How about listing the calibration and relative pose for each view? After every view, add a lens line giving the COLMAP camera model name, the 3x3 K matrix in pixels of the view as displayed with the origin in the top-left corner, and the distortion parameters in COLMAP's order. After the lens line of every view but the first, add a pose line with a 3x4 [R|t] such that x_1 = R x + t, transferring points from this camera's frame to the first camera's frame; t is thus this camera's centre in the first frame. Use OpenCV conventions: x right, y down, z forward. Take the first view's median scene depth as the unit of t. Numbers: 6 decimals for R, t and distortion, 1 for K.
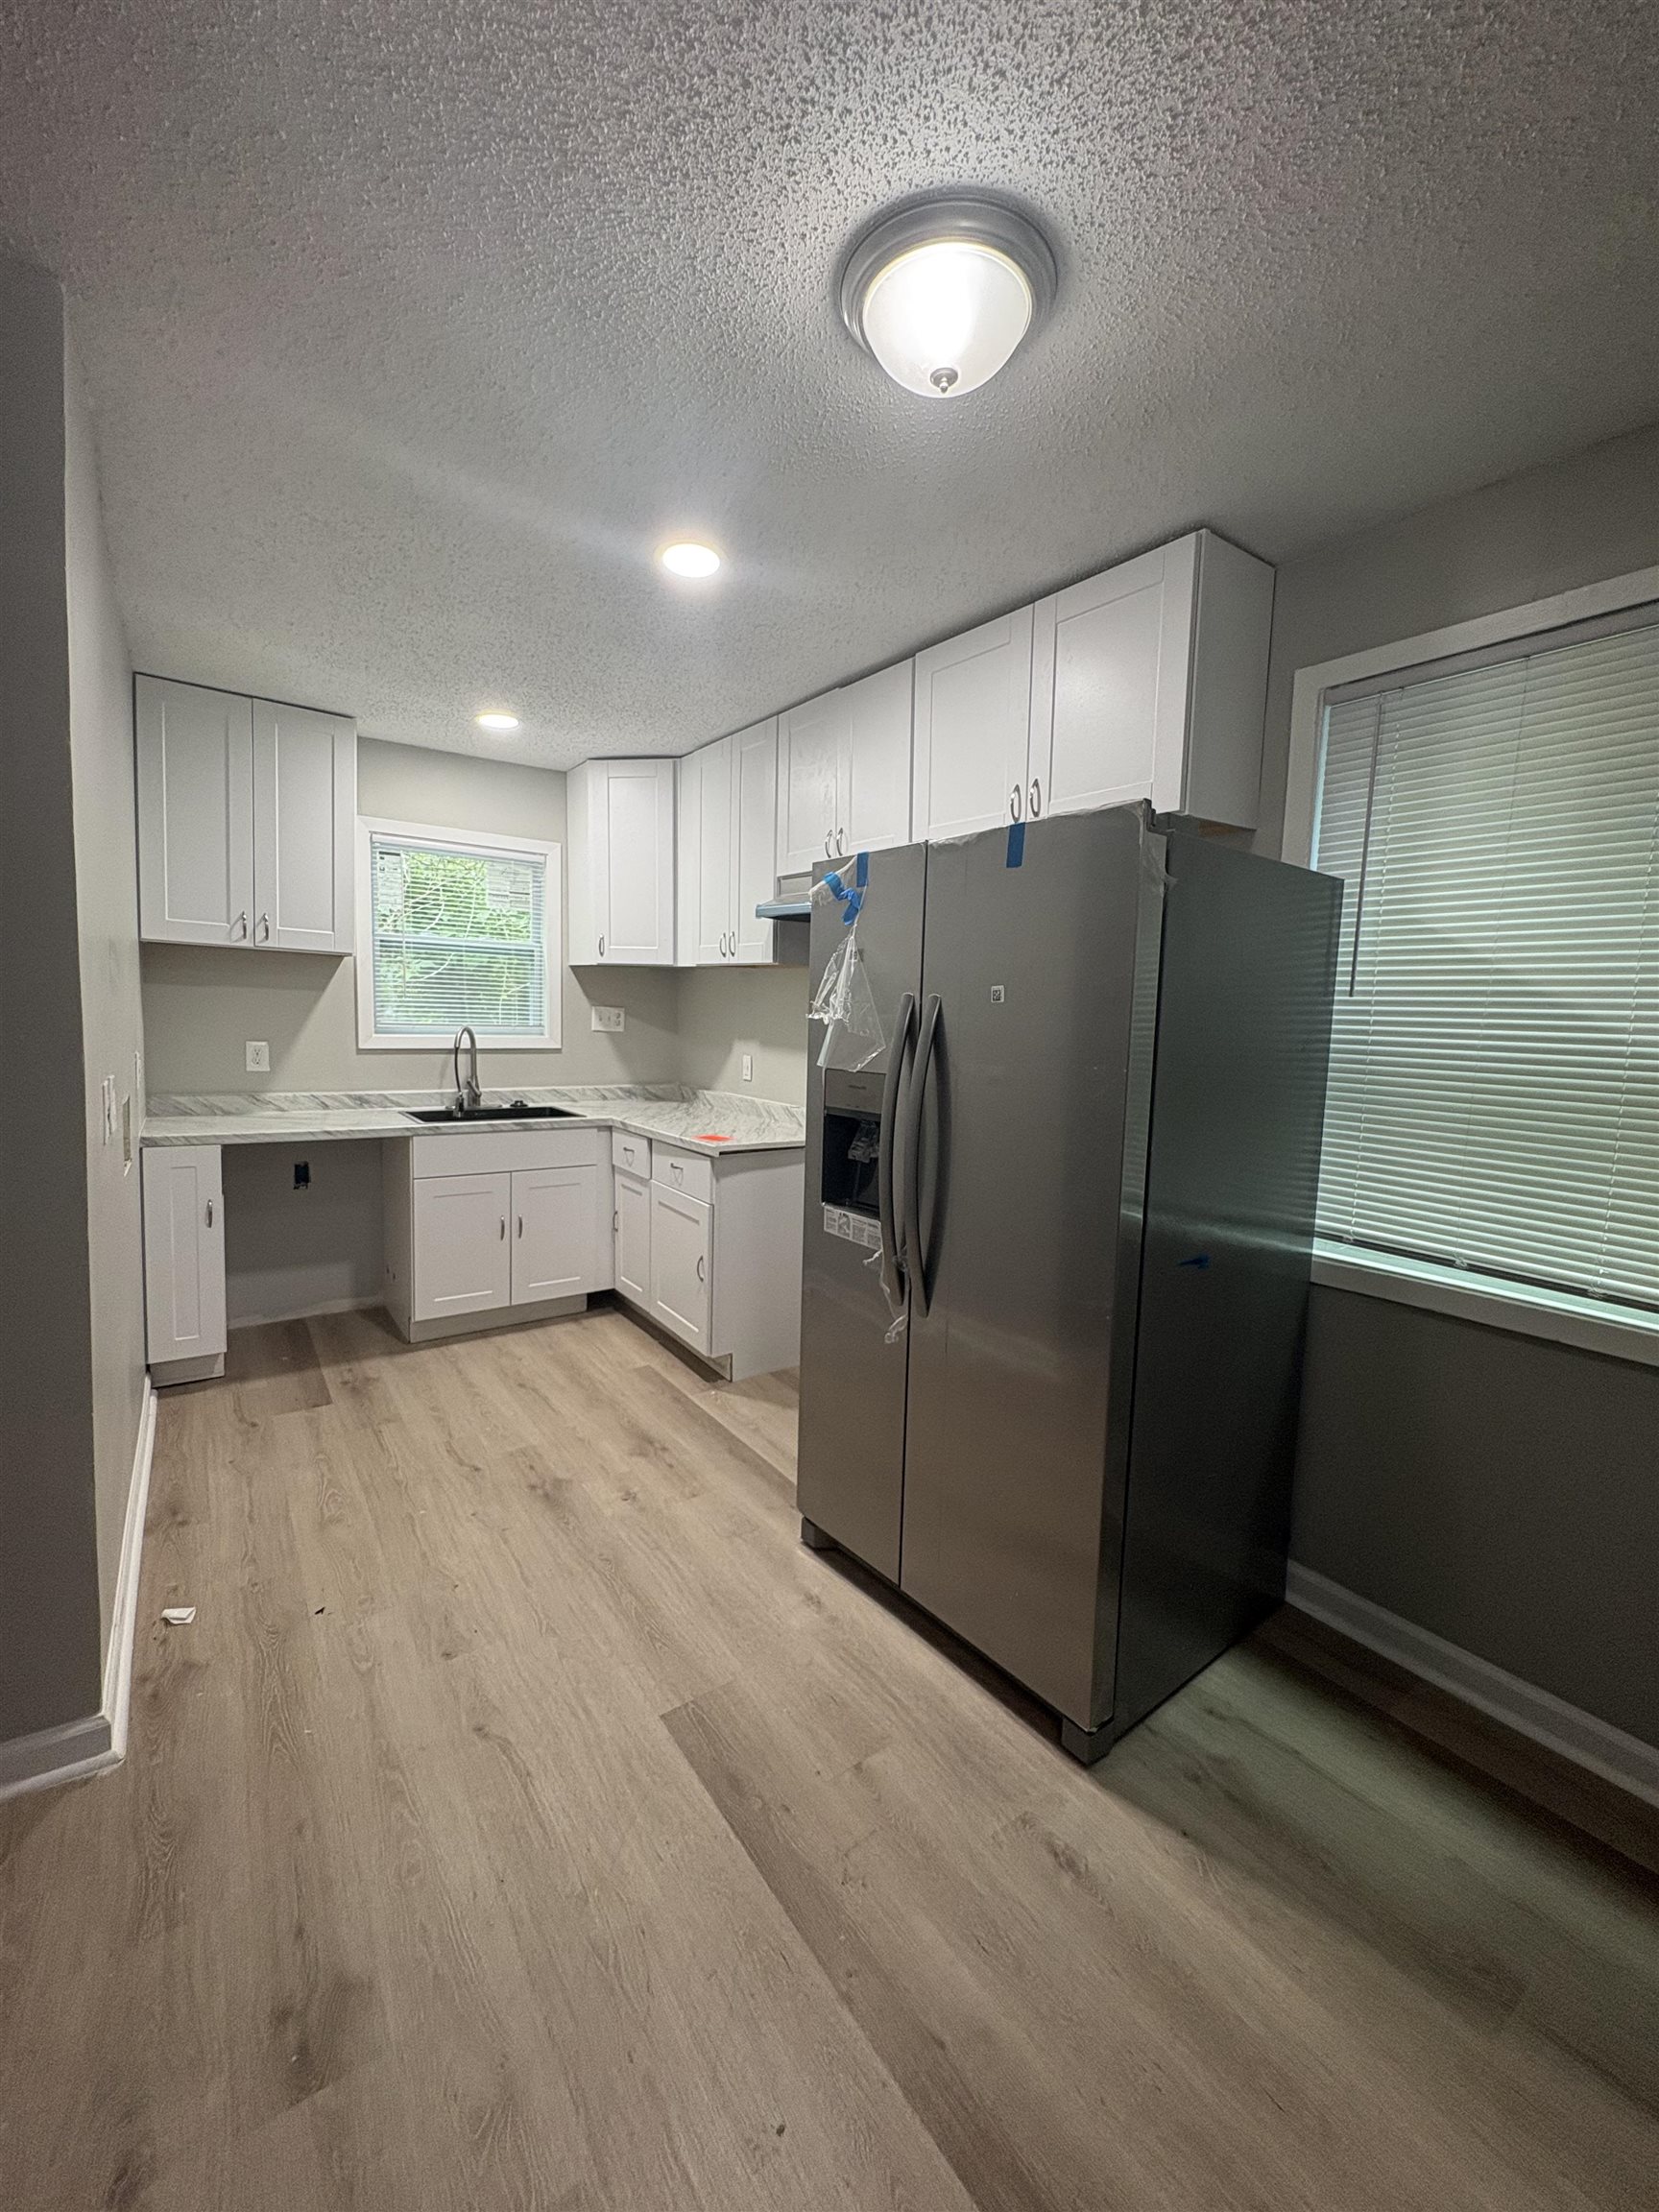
lens RADIAL K [[885.9, 0, 832.8], [0, 885.9, 1087.6], [0, 0, 1]] dist [0.001790, -0.000079]
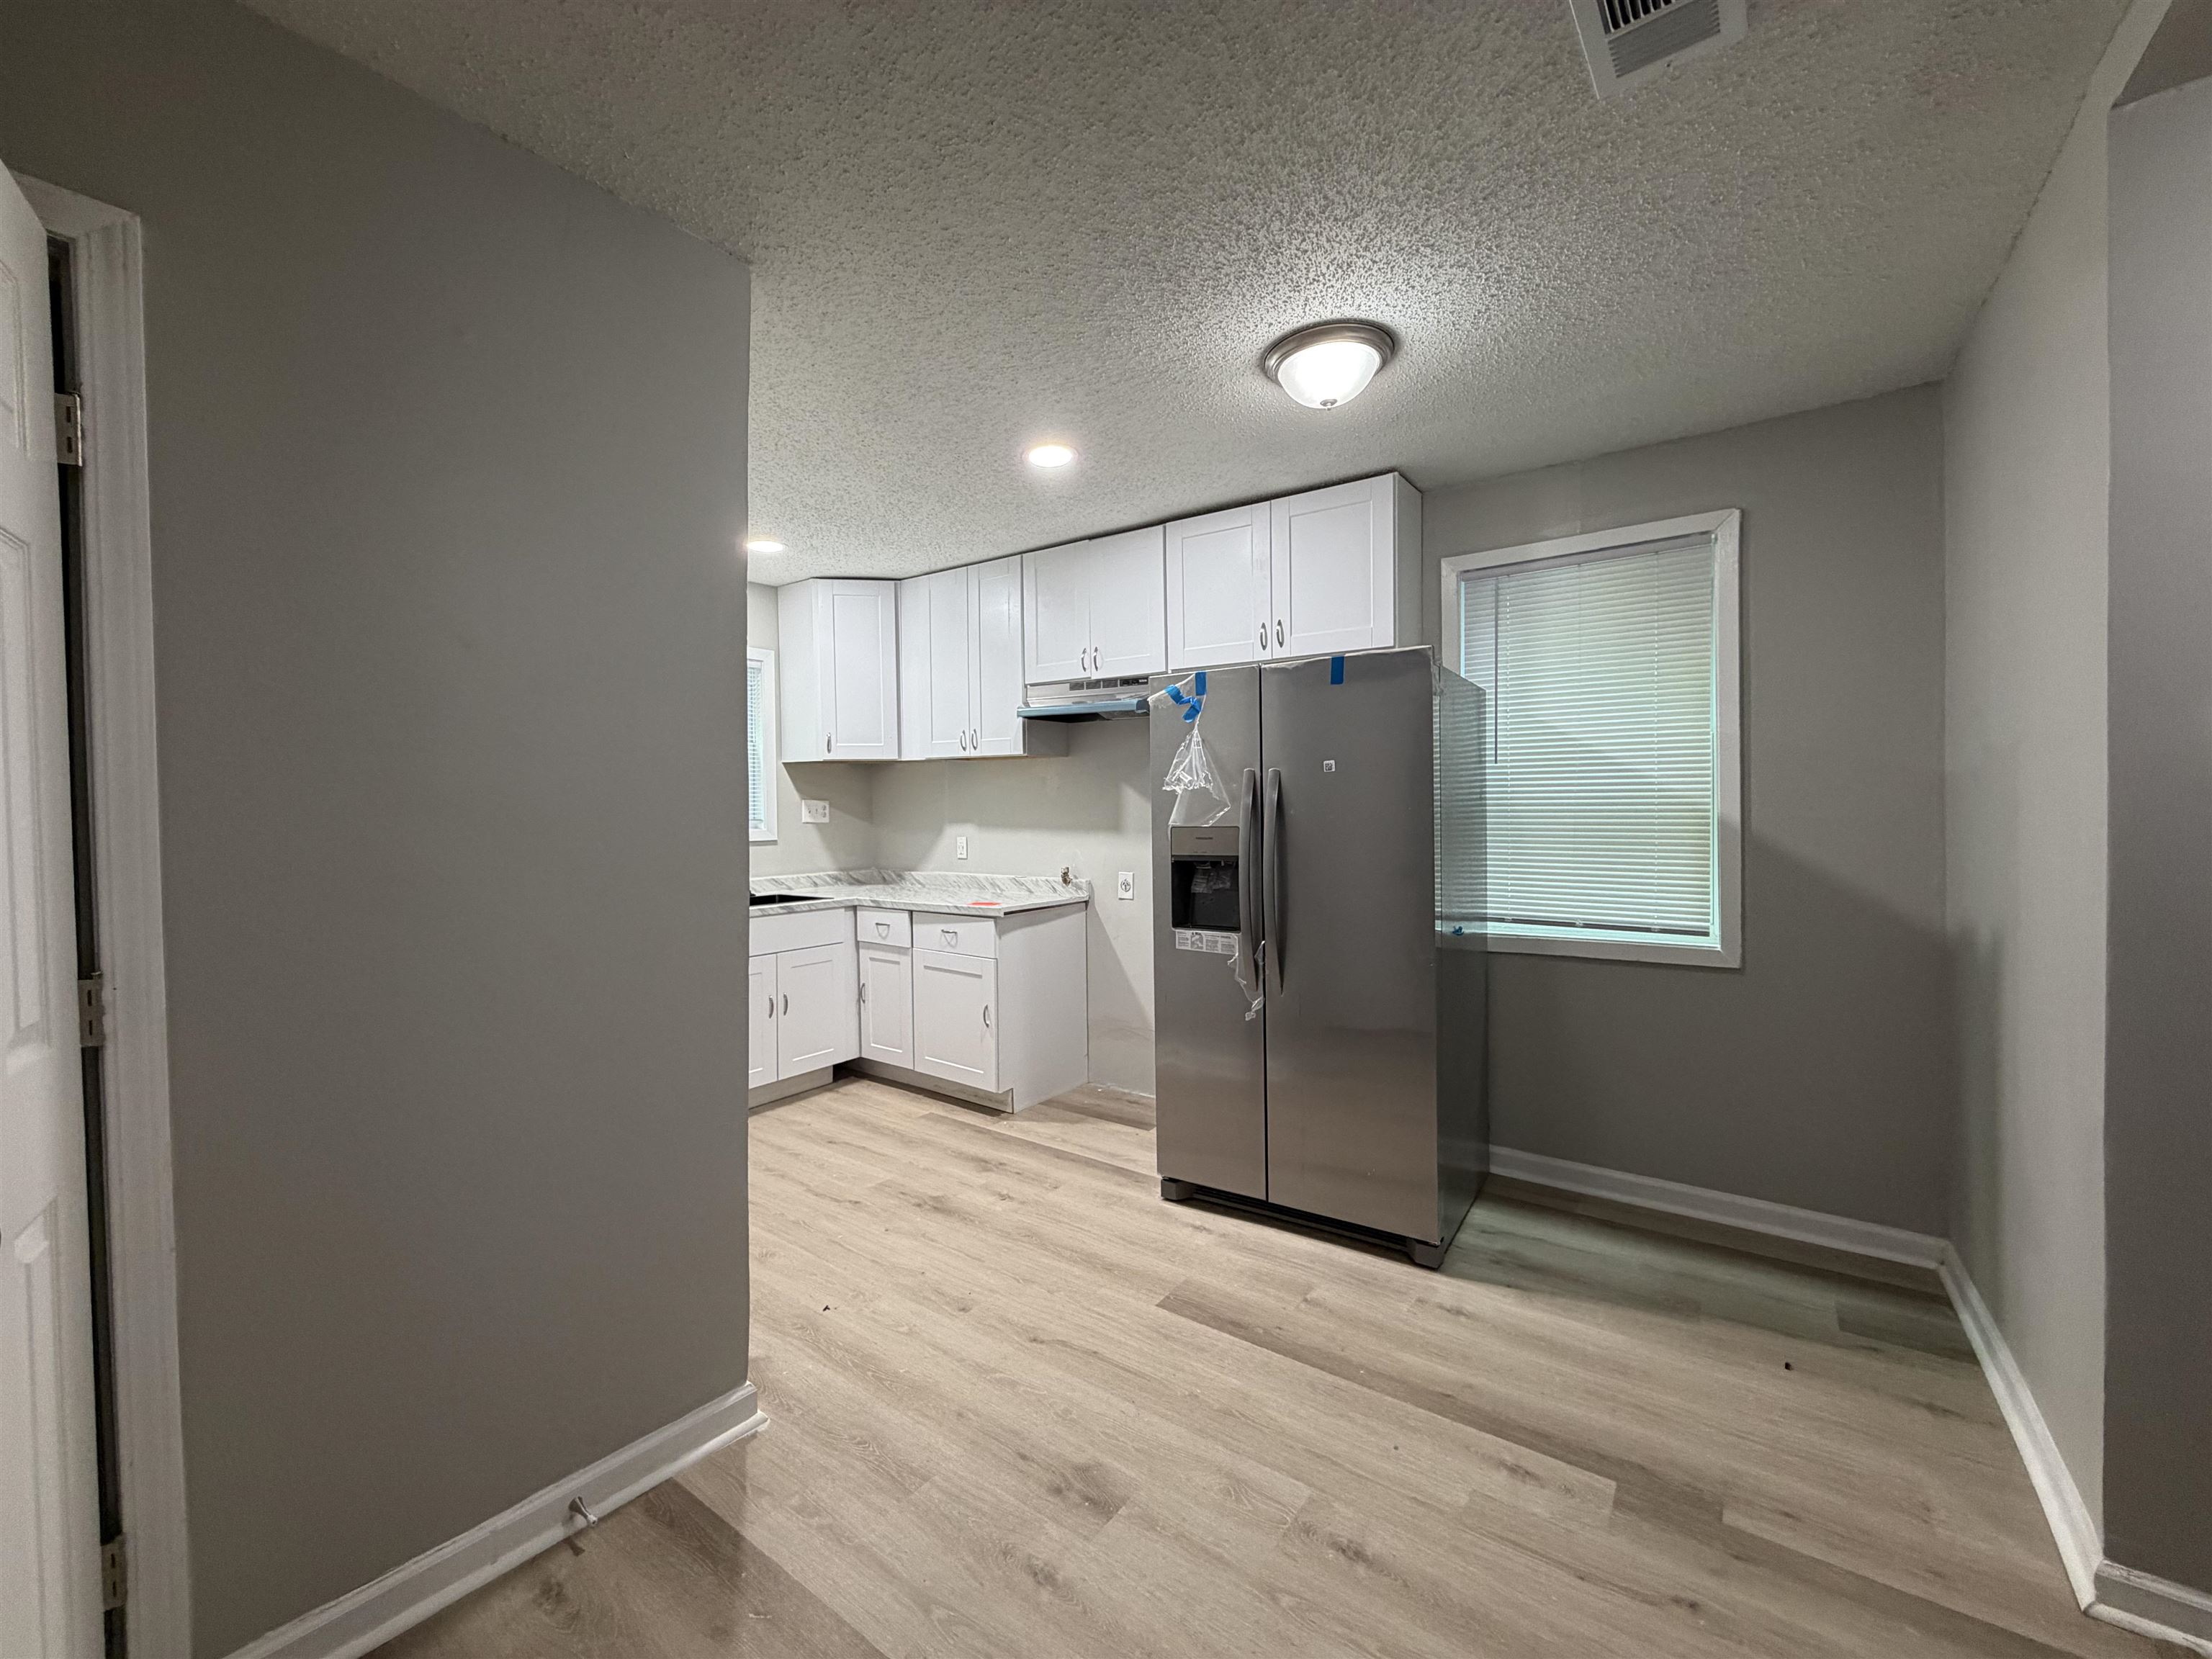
lens RADIAL K [[887.8, 0, 1091.4], [0, 887.8, 808.2], [0, 0, 1]] dist [0.000033, 0.000542]
pose [[0.952658, -0.040953, 0.301273, -0.536188], [0.065725, 0.995197, -0.072547, 0.040198], [-0.296855, 0.088914, 0.950774, -0.257461]]
